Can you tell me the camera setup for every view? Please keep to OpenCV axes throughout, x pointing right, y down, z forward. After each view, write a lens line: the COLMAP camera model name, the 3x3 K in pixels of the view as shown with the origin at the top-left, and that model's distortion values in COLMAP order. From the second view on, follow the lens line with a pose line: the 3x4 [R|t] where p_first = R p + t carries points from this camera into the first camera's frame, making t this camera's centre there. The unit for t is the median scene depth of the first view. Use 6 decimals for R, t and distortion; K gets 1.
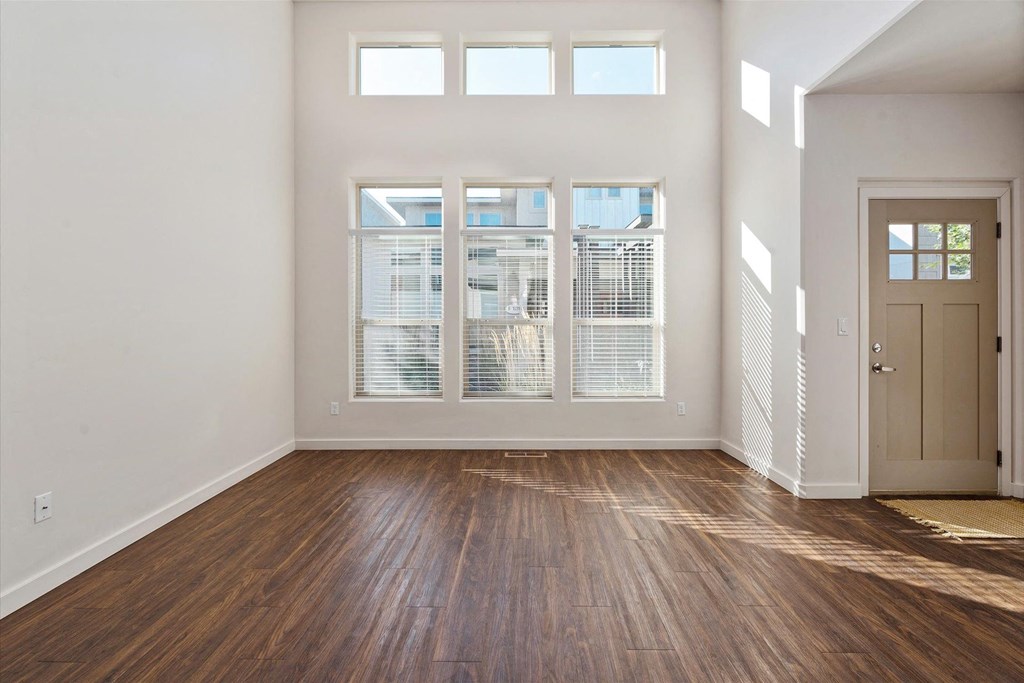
lens RADIAL K [[448.1, 0, 511.9], [0, 448.1, 321.5], [0, 0, 1]] dist [-0.000003, -0.000964]
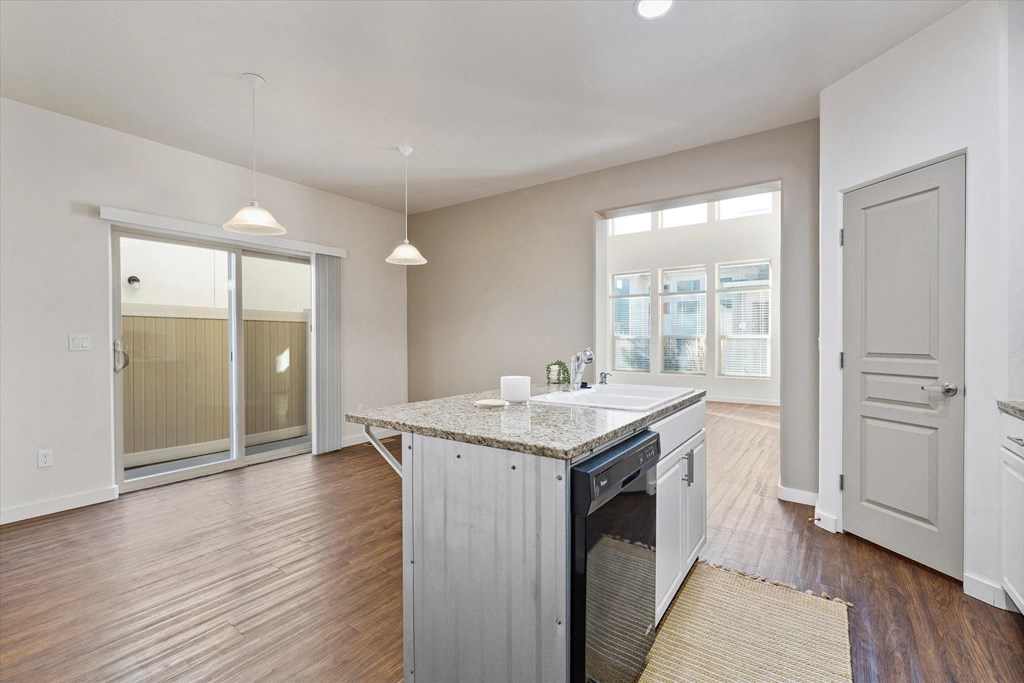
lens RADIAL K [[448.1, 0, 510.3], [0, 448.1, 343.0], [0, 0, 1]] dist [-0.000003, -0.000964]
pose [[0.813476, 0.003911, -0.581586, 0.541093], [0.003441, 0.999928, 0.011537, 0.001422], [0.581589, -0.011386, 0.813403, -1.112003]]
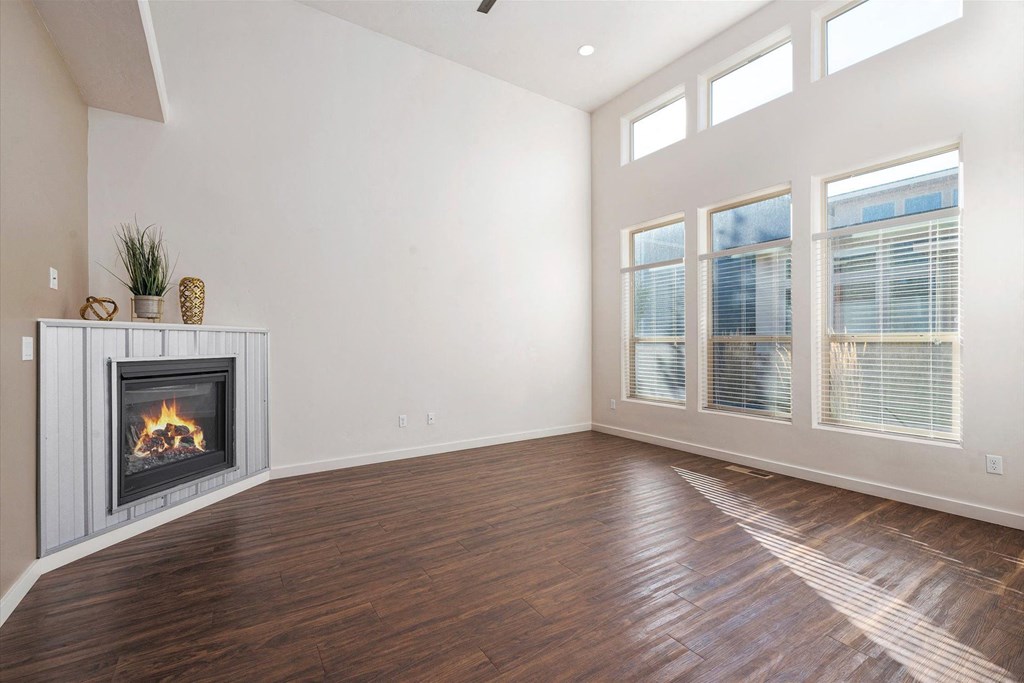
lens RADIAL K [[448.1, 0, 502.8], [0, 448.1, 341.0], [0, 0, 1]] dist [-0.000003, -0.000964]
pose [[0.538151, -0.001553, -0.842847, 0.546412], [0.007348, 0.999969, 0.002850, -0.001250], [0.842817, -0.007727, 0.538146, 0.001035]]
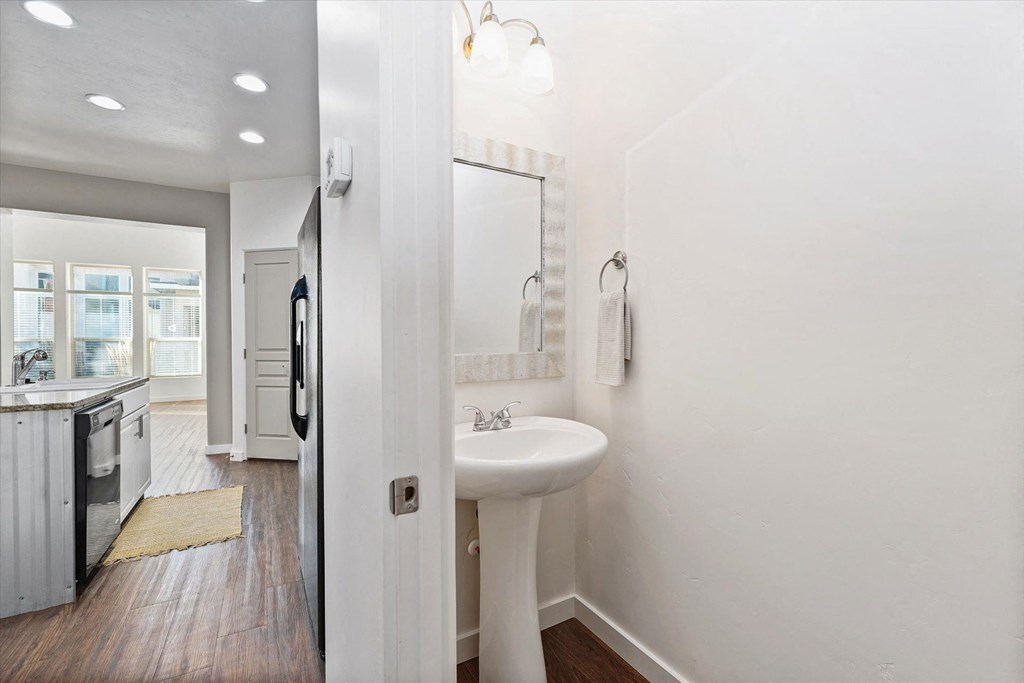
lens RADIAL K [[448.1, 0, 519.7], [0, 448.1, 340.9], [0, 0, 1]] dist [-0.000003, -0.000964]
pose [[0.867928, -0.005290, 0.496661, 0.592300], [0.002888, 0.999980, 0.005605, 0.000996], [-0.496681, -0.003430, 0.867926, -1.546507]]
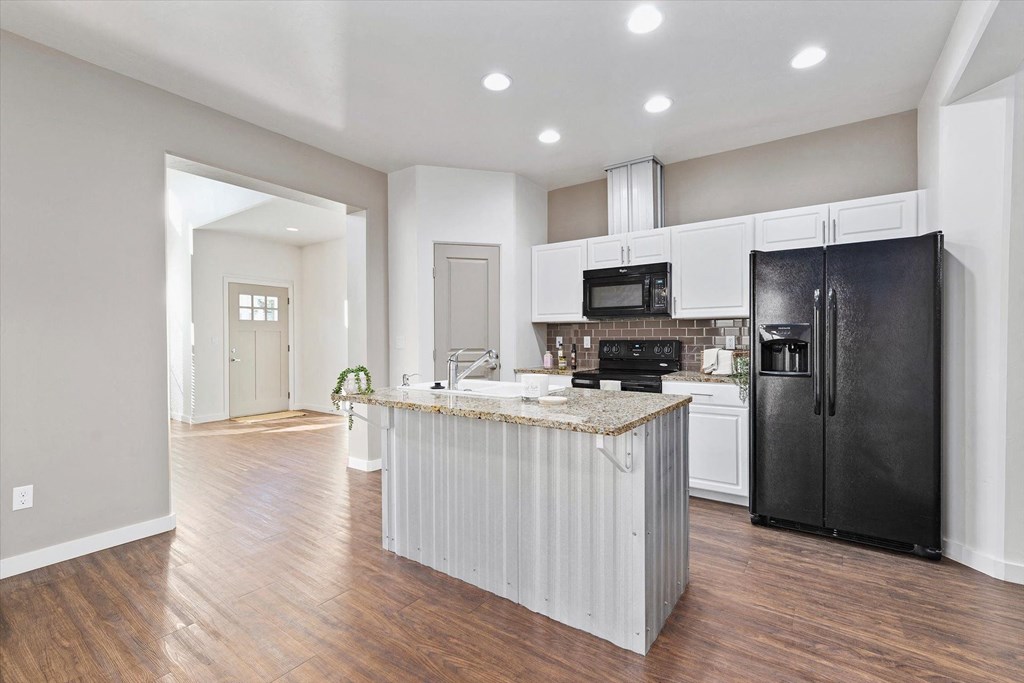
lens RADIAL K [[448.1, 0, 505.5], [0, 448.1, 342.1], [0, 0, 1]] dist [-0.000003, -0.000964]
pose [[0.581559, -0.005257, 0.813488, -0.144923], [0.000108, 0.999980, 0.006385, 0.002421], [-0.813505, -0.003626, 0.581547, -0.993842]]
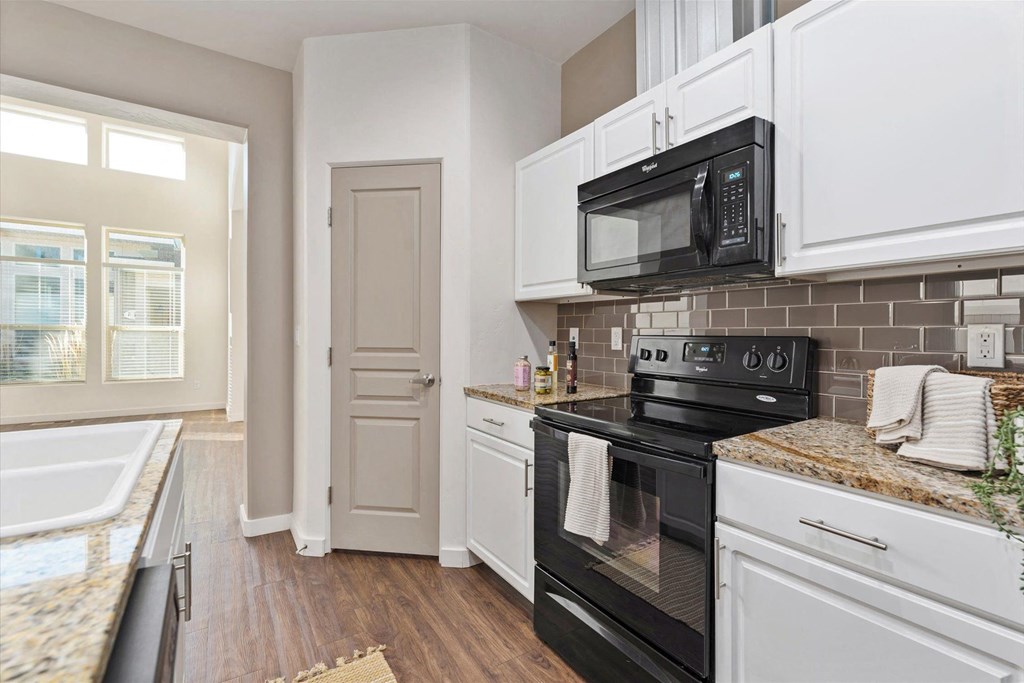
lens RADIAL K [[448.1, 0, 511.2], [0, 448.1, 336.5], [0, 0, 1]] dist [-0.000003, -0.000964]
pose [[0.833597, 0.002164, 0.552369, 0.431949], [-0.008865, 0.999916, 0.009461, 0.002742], [-0.552302, -0.012783, 0.833546, -0.910115]]
